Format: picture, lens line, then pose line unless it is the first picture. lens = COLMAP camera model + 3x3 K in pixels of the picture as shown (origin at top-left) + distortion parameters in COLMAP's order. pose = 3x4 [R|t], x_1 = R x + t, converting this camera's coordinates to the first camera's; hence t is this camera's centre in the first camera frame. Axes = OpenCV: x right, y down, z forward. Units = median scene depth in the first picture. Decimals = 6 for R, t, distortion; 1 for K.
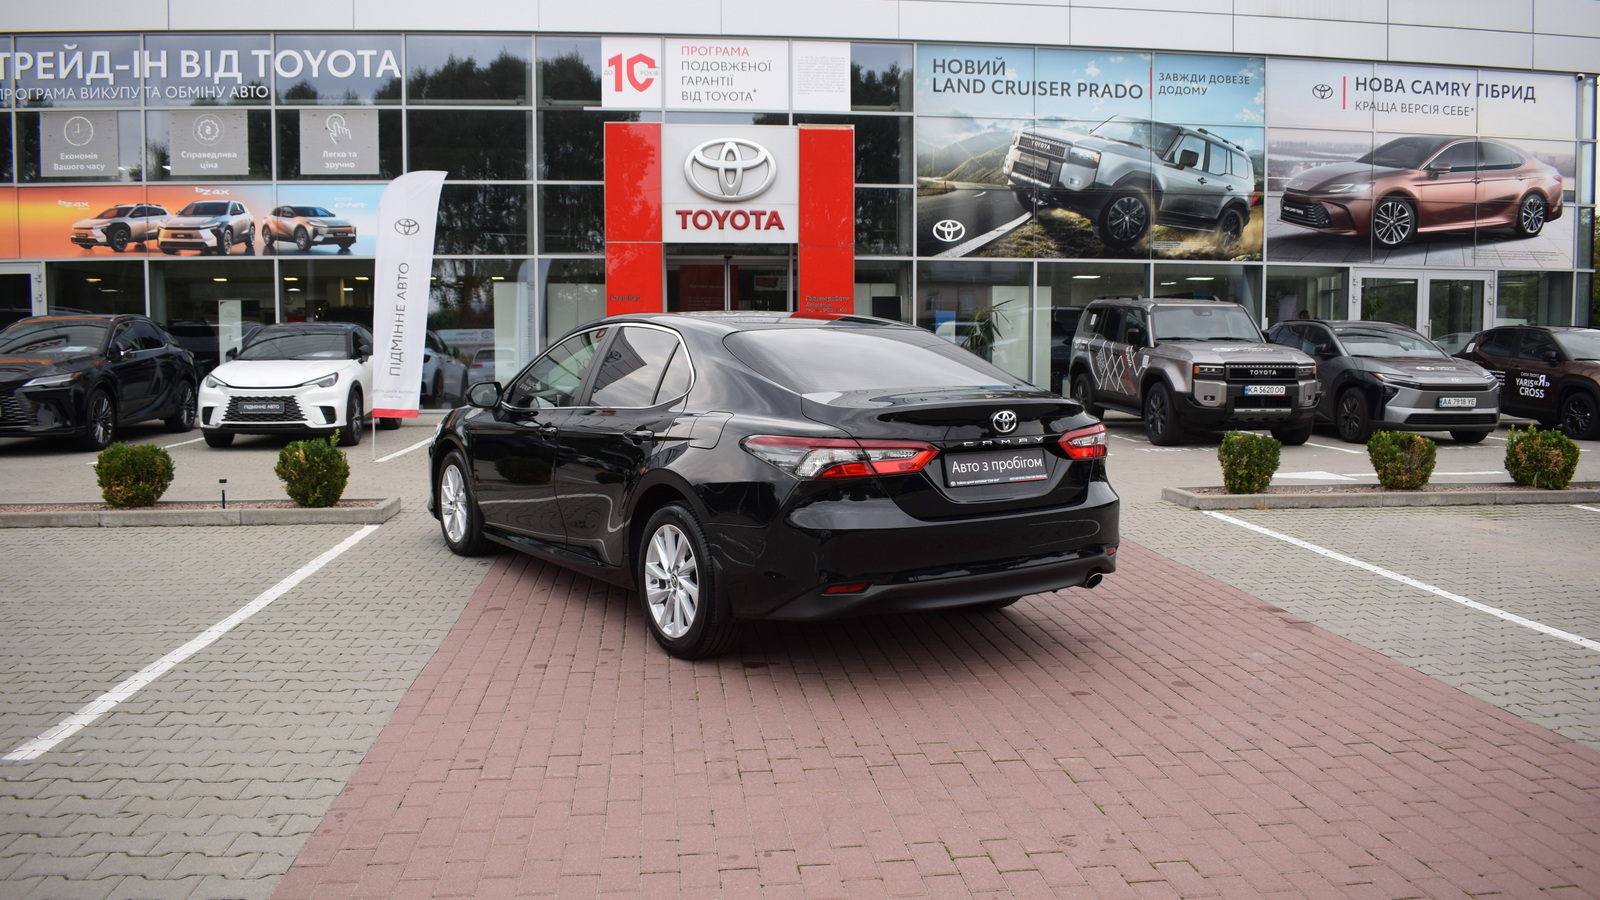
lens RADIAL K [[1248.4, 0, 800.0], [0, 1248.4, 450.0], [0, 0, 1]] dist [-0.096848, 0.018516]
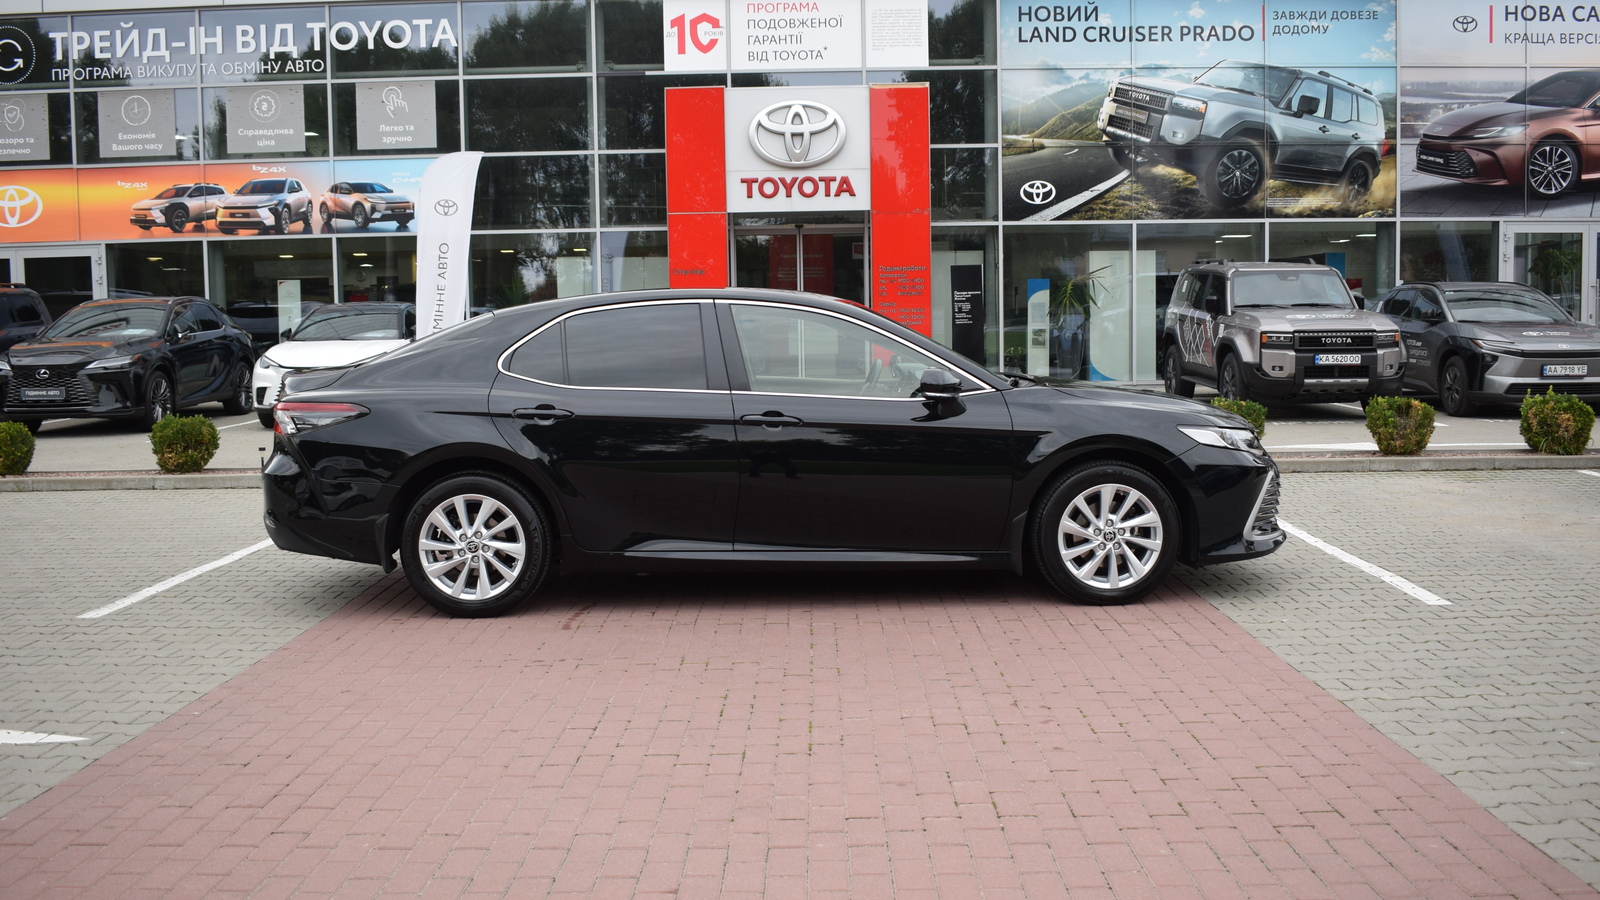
lens RADIAL K [[1497.3, 0, 800.0], [0, 1497.3, 450.0], [0, 0, 1]] dist [-0.078582, 0.009426]
pose [[0.992815, -0.004225, -0.119587, 0.080411], [0.004581, 0.999986, 0.002700, 0.011767], [0.119574, -0.003228, 0.992820, -0.127851]]
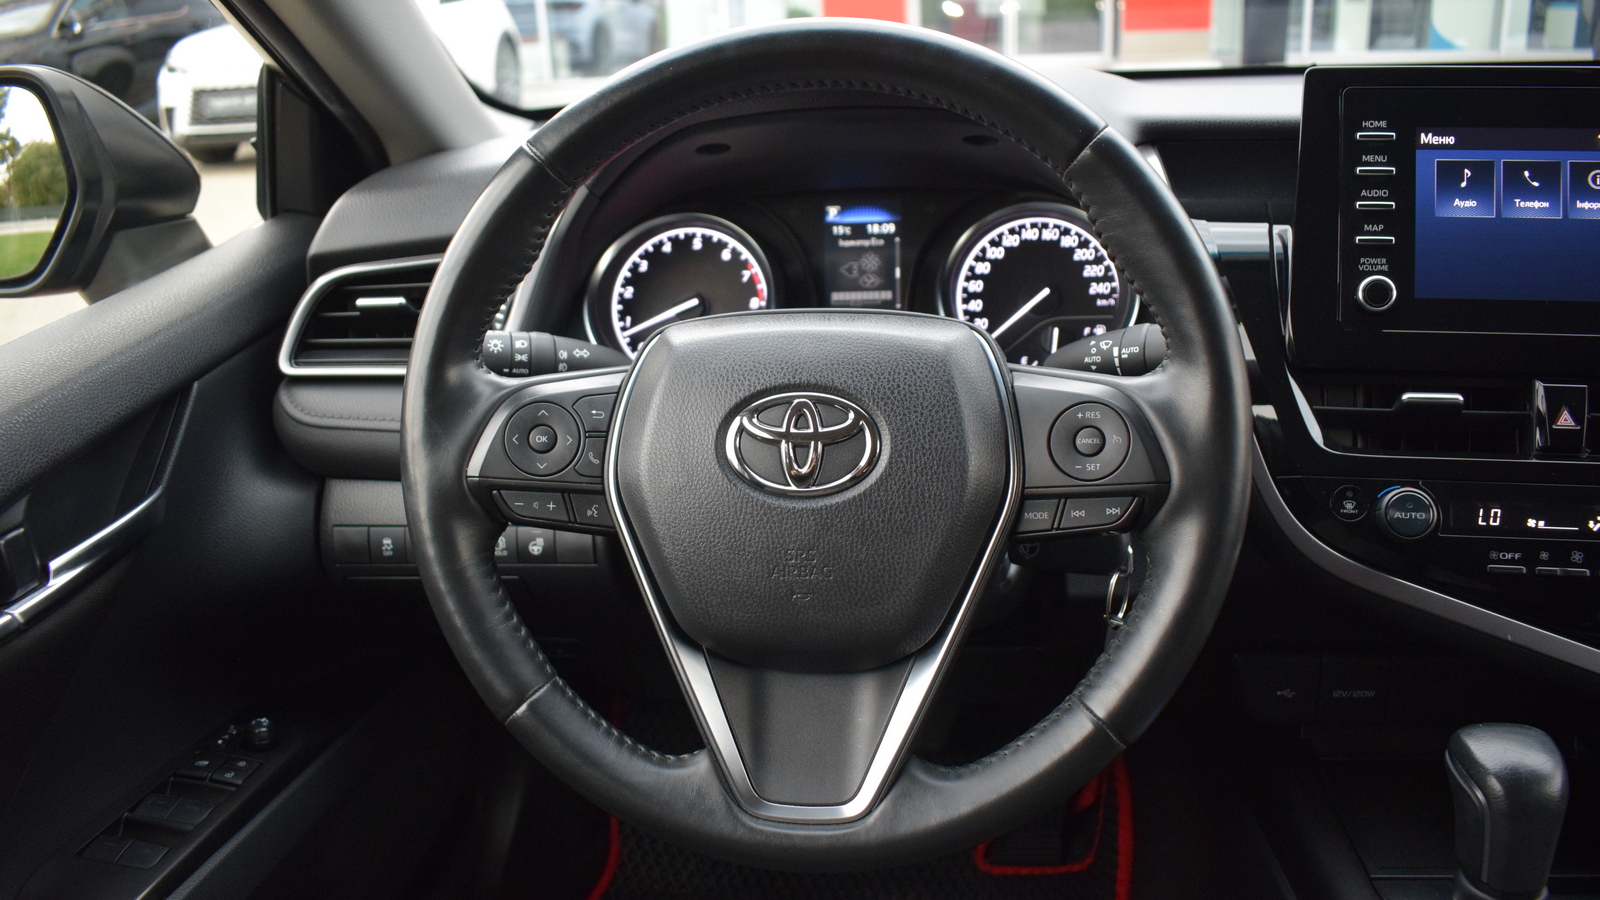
lens RADIAL K [[1248.4, 0, 800.0], [0, 1248.4, 450.0], [0, 0, 1]] dist [-0.096848, 0.018516]
pose [[0.970932, 0.035496, -0.236709, -0.004206], [0.031251, 0.961677, 0.272397, -0.018627], [0.237307, -0.271876, 0.932614, 0.331844]]
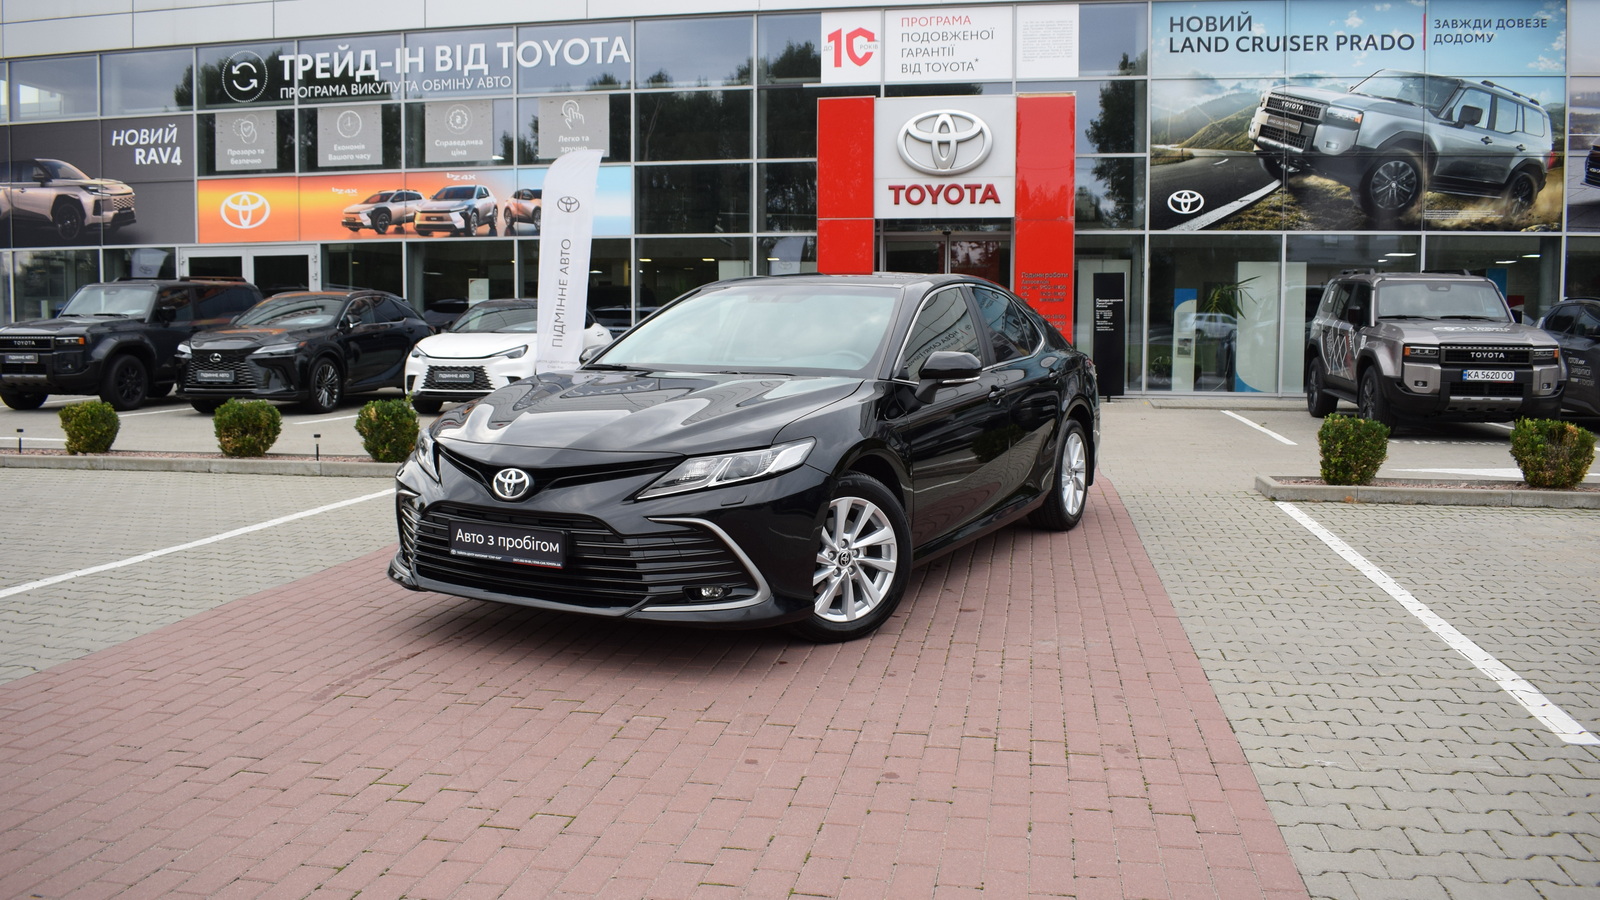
lens RADIAL K [[1281.8, 0, 800.9], [0, 1281.8, 439.5], [0, 0, 1]] dist [-0.096767, 0.018655]
pose [[0.958280, 0.029049, -0.284352, 0.125222], [-0.029337, 0.999564, 0.003246, 0.005808], [0.284322, 0.005232, 0.958715, 0.017779]]
